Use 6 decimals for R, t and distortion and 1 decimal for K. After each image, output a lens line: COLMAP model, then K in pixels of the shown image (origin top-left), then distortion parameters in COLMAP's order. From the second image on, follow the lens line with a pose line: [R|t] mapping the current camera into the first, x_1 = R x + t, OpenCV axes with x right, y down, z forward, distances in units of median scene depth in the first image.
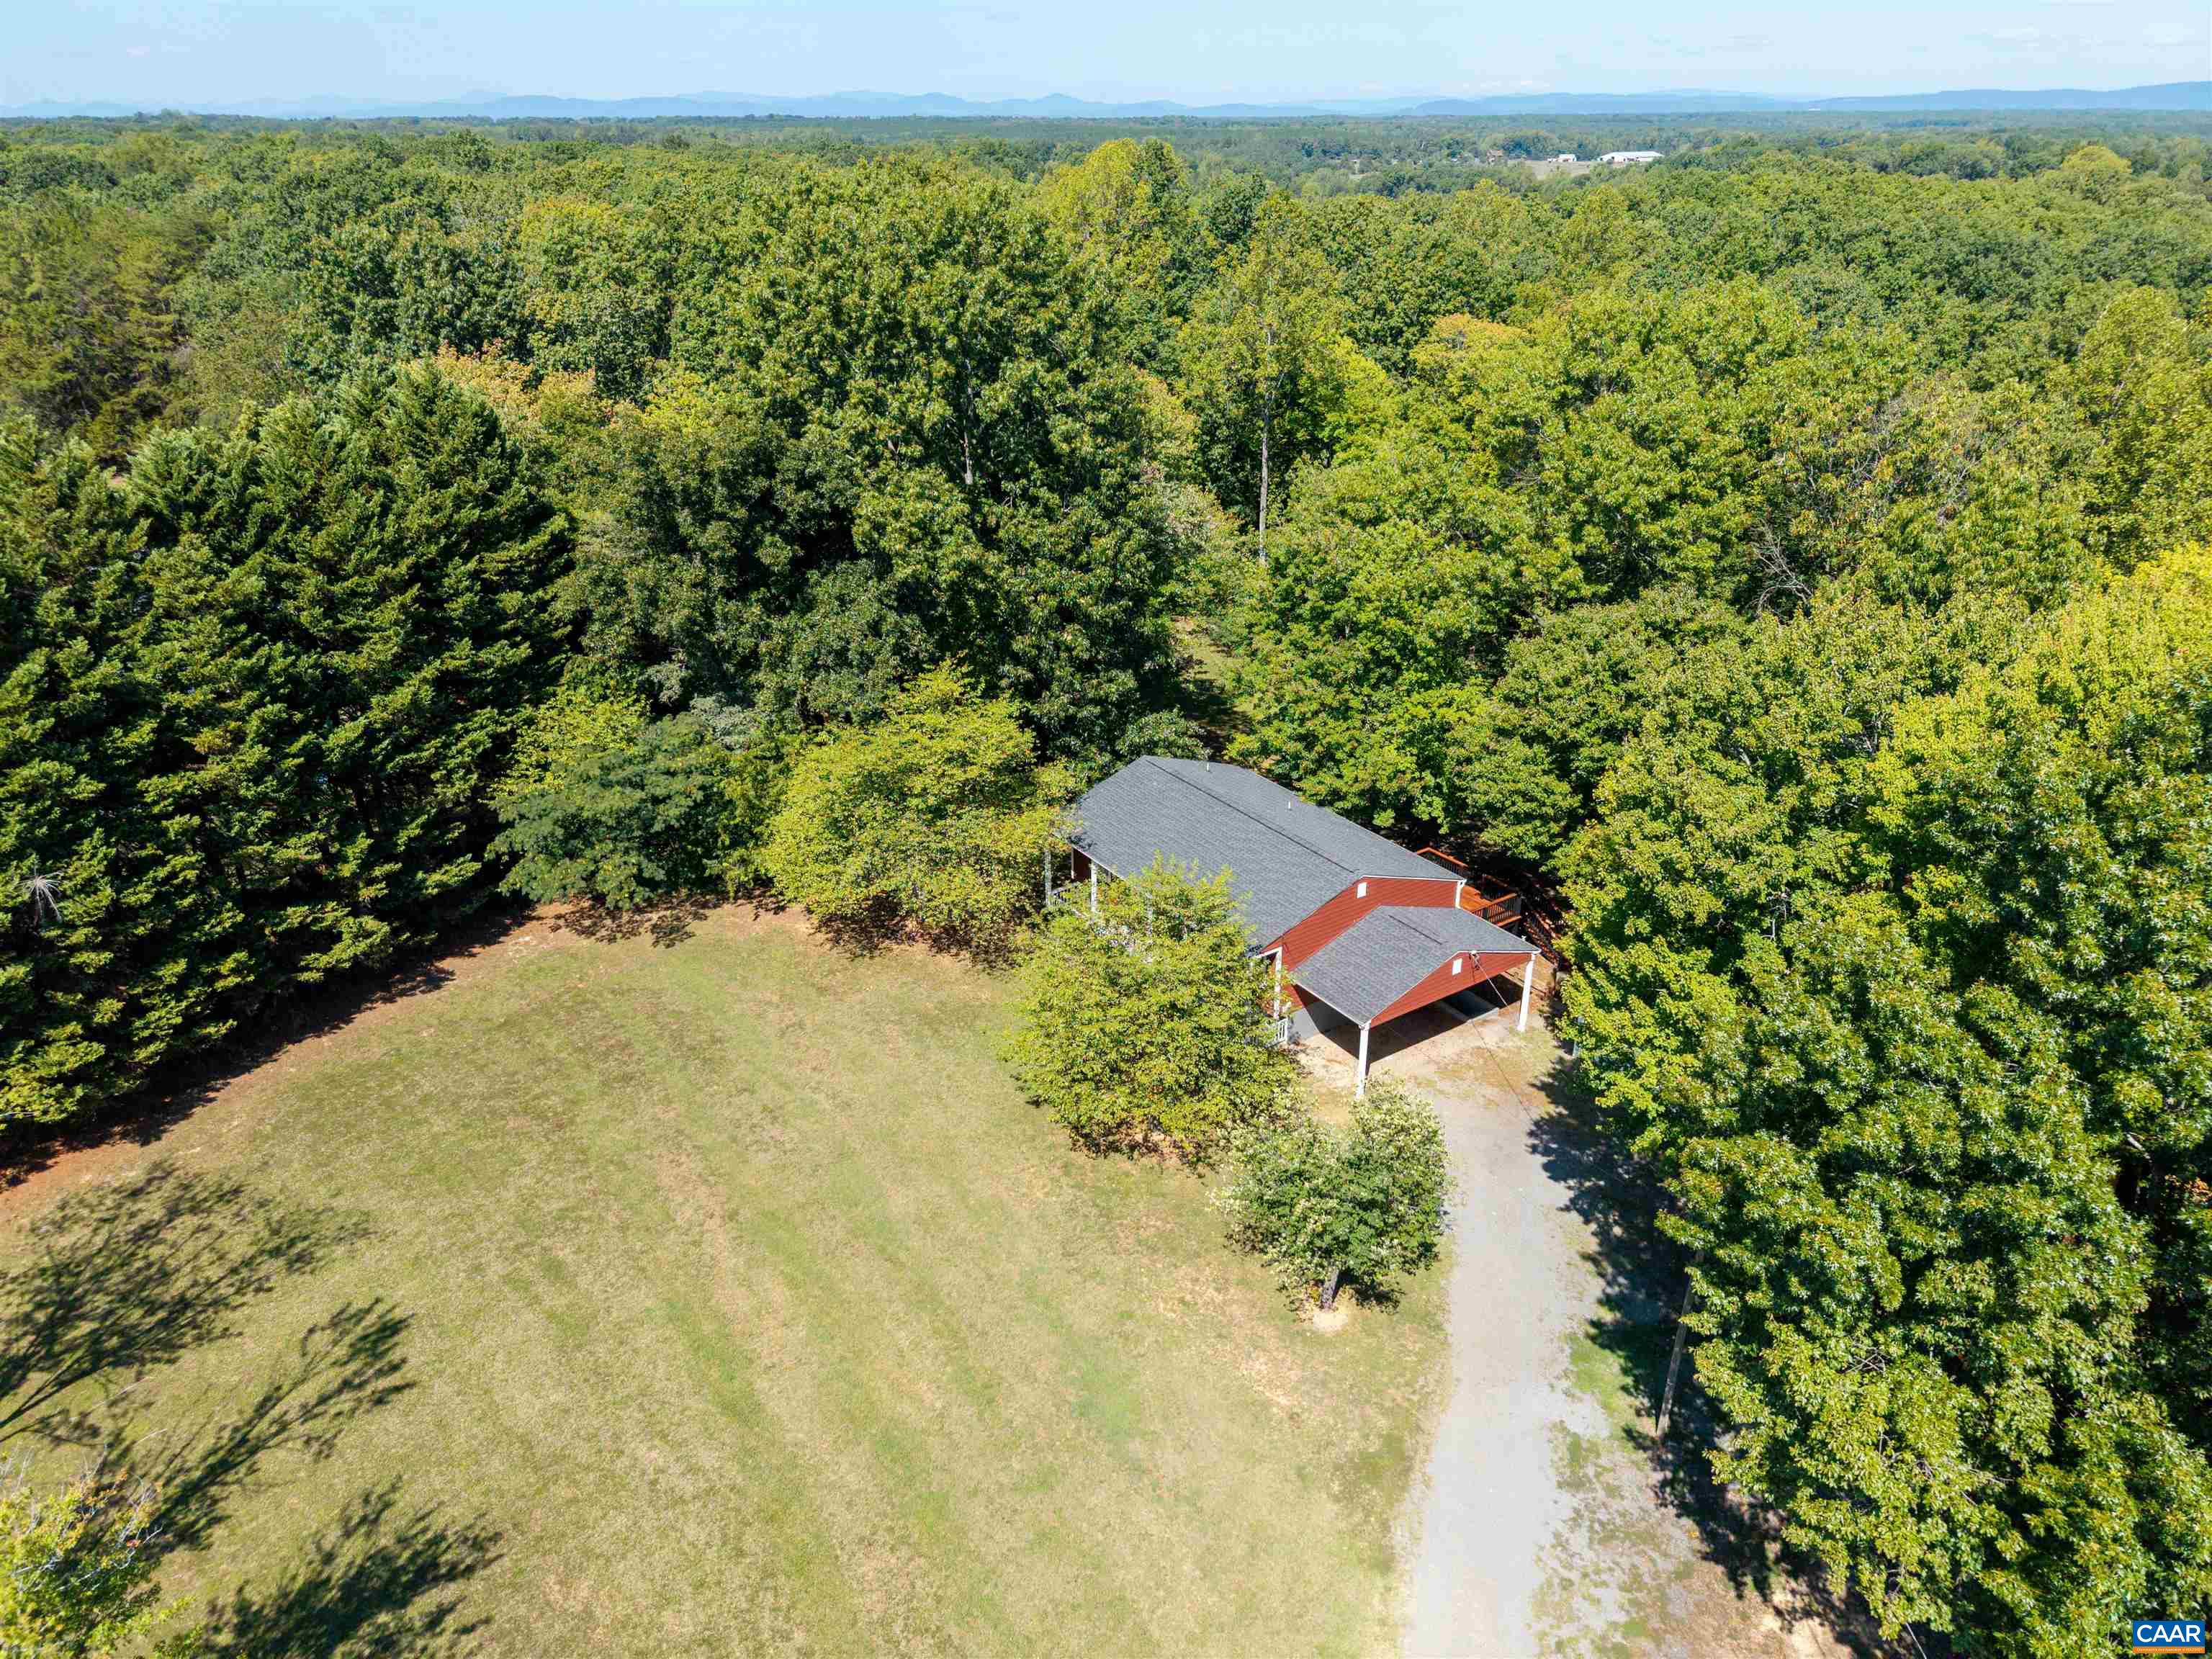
lens RADIAL K [[1524.7, 0, 1106.0], [0, 1524.7, 829.5], [0, 0, 1]] dist [-0.003238, 0.000237]
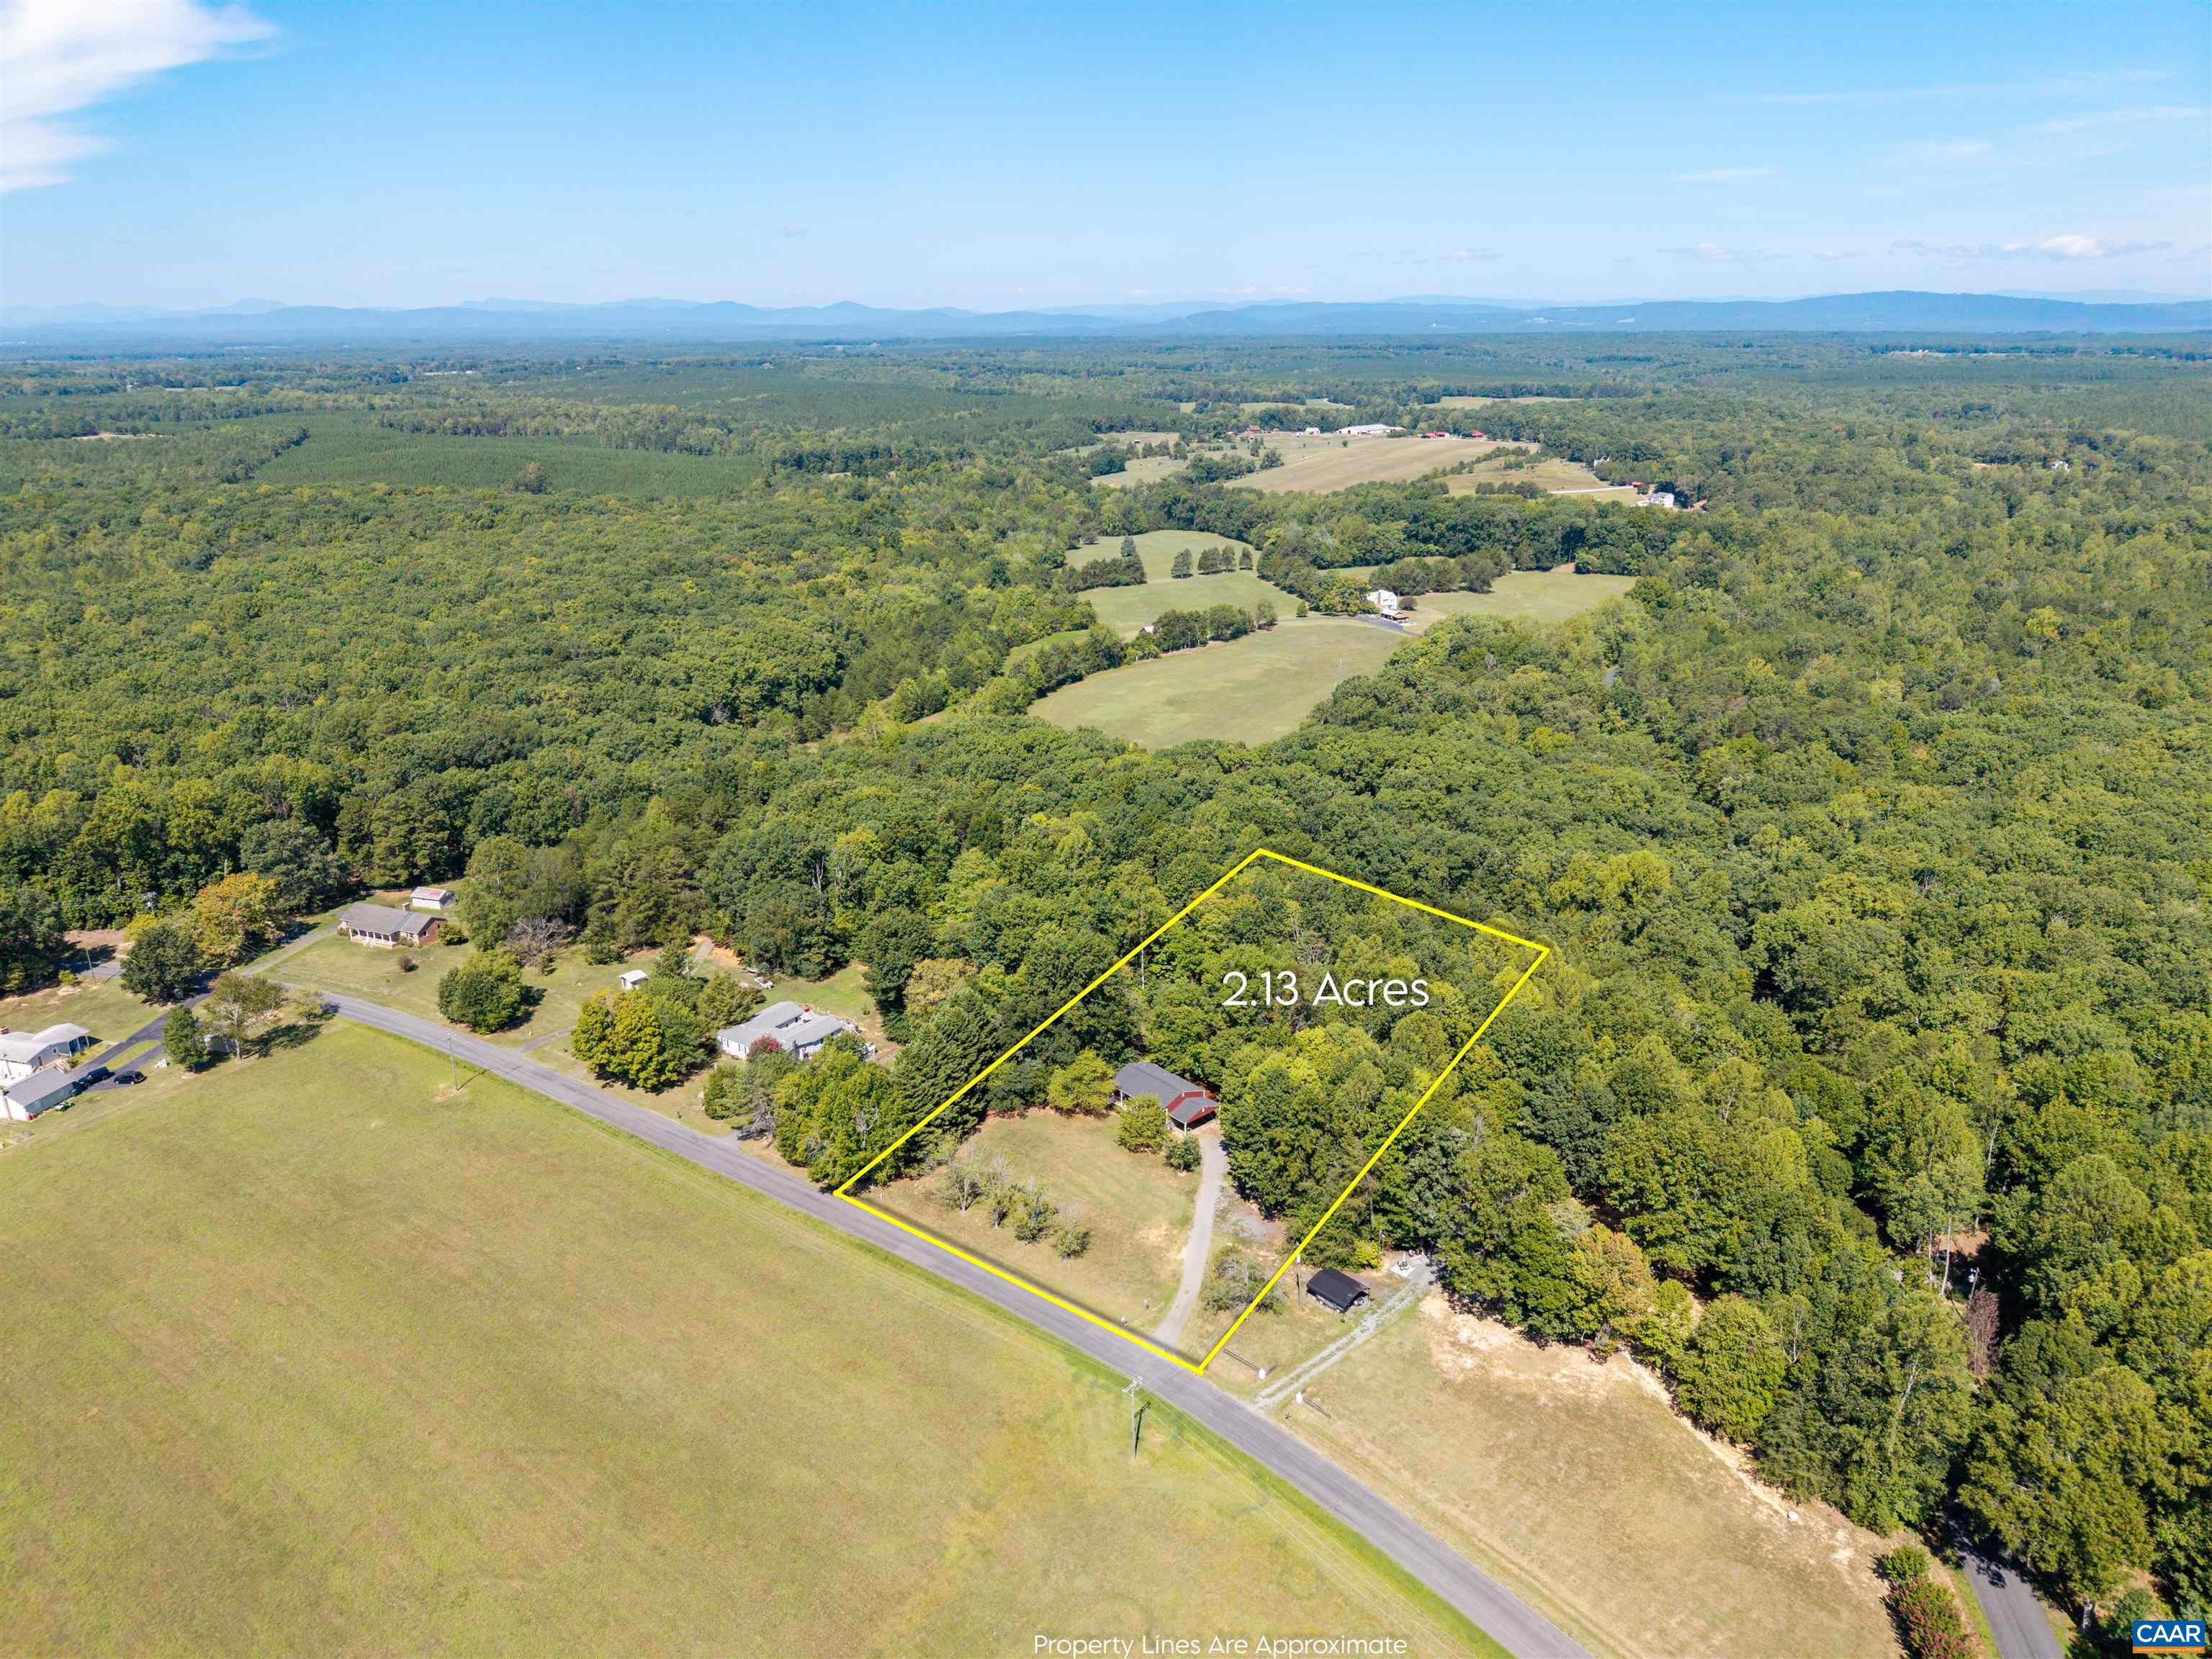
lens RADIAL K [[1532.6, 0, 1106.0], [0, 1532.6, 829.5], [0, 0, 1]] dist [-0.018259, 0.004177]
pose [[0.991764, -0.051968, 0.117061, -0.545686], [0.064394, 0.992386, -0.104997, -0.274954], [-0.110713, 0.111670, 0.987559, -3.525092]]
